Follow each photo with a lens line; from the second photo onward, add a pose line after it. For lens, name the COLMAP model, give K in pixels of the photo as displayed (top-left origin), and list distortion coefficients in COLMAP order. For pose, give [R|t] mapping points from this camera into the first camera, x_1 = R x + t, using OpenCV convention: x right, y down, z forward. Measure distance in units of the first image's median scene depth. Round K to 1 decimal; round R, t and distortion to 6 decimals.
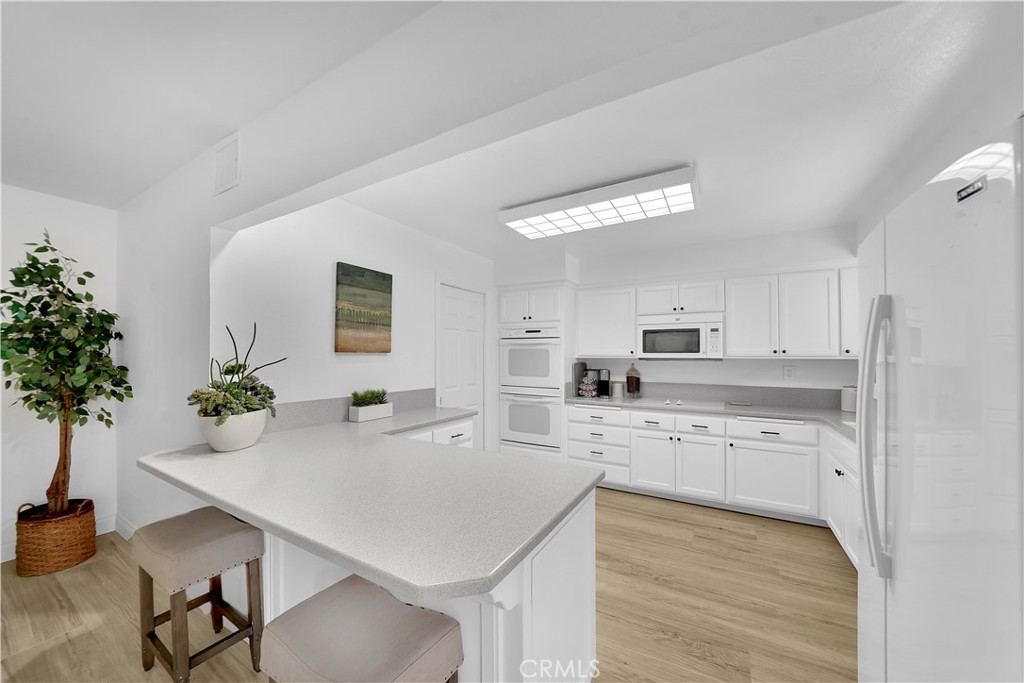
lens RADIAL K [[369.5, 0, 508.5], [0, 369.5, 351.9], [0, 0, 1]] dist [-0.018374, 0.000038]
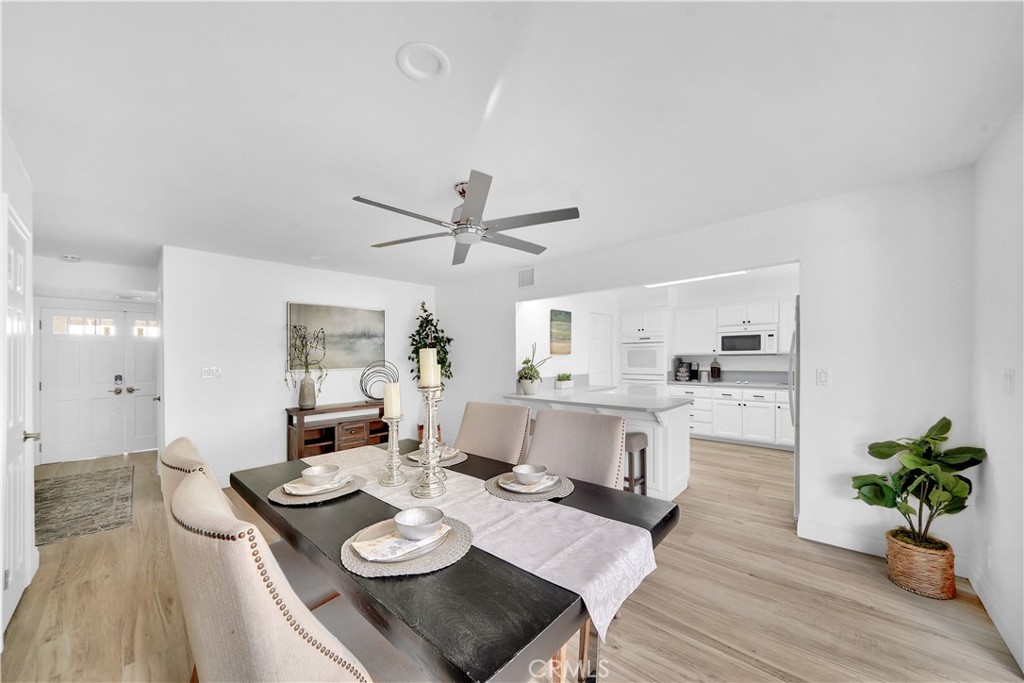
lens RADIAL K [[373.8, 0, 512.7], [0, 373.8, 367.2], [0, 0, 1]] dist [-0.000829, -0.000016]
pose [[0.978874, -0.011197, -0.204157, -0.182204], [0.019723, 0.999014, 0.039777, -0.009617], [0.203510, -0.042963, 0.978130, -0.753773]]
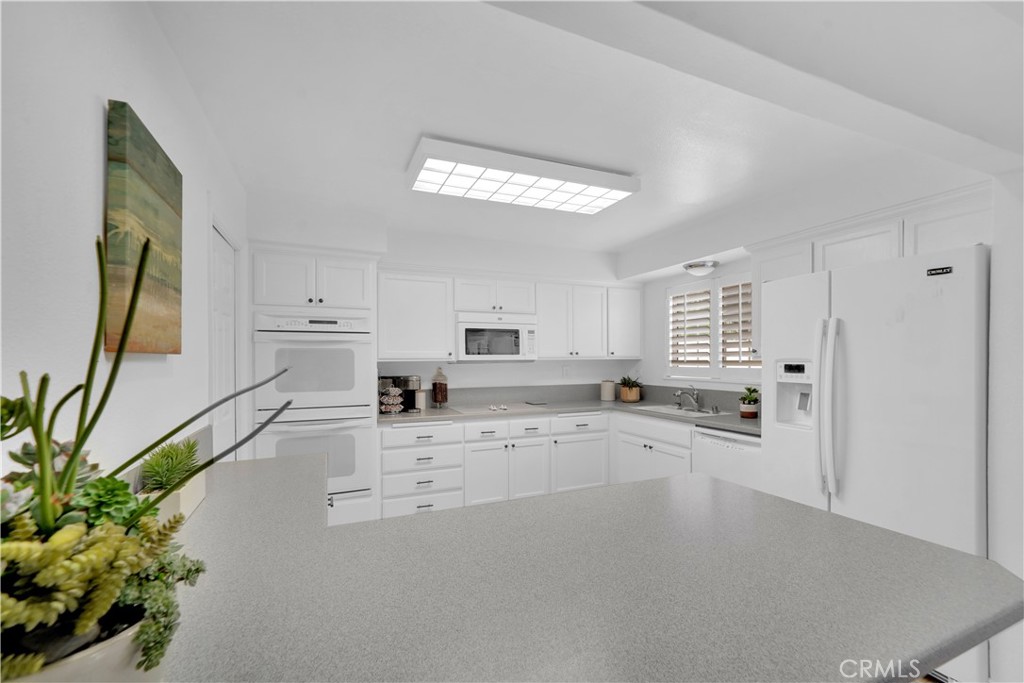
lens RADIAL K [[438.7, 0, 533.9], [0, 438.7, 363.0], [0, 0, 1]] dist [0.000088, 0.000068]
pose [[0.573089, -0.016856, 0.819319, -0.413140], [-0.001396, 0.999767, 0.021545, -0.000419], [-0.819492, -0.013491, 0.572932, 0.296257]]
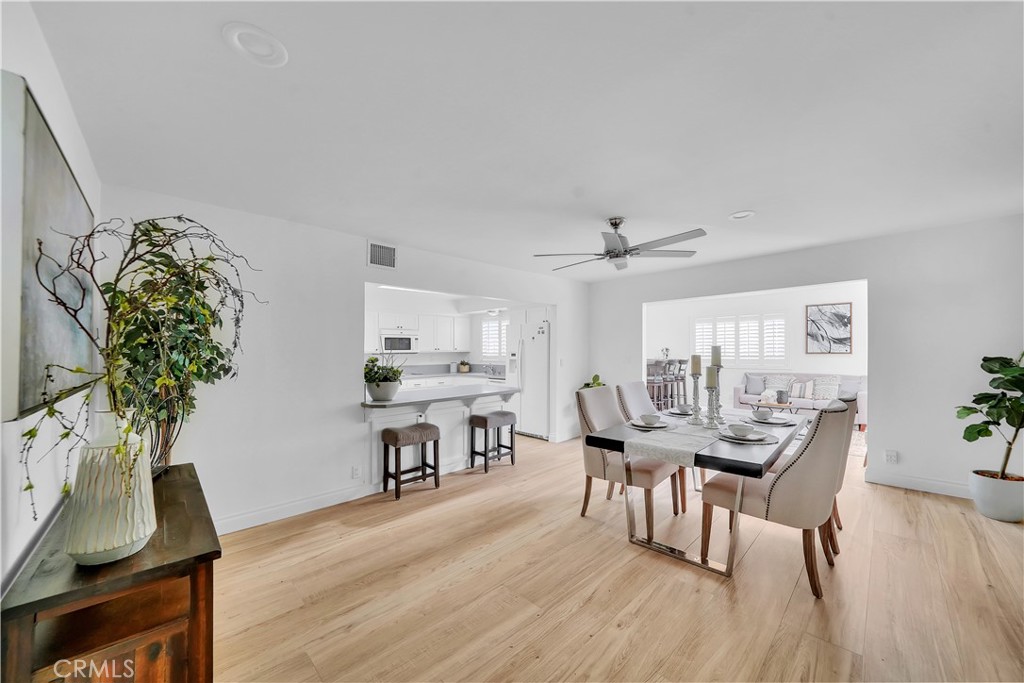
lens RADIAL K [[367.8, 0, 527.9], [0, 367.8, 352.8], [0, 0, 1]] dist [-0.001513, 0.000016]
pose [[0.246273, -0.011712, 0.969130, -1.283179], [-0.004533, 0.999902, 0.013236, -0.010405], [-0.969190, -0.007653, 0.246196, -0.127938]]
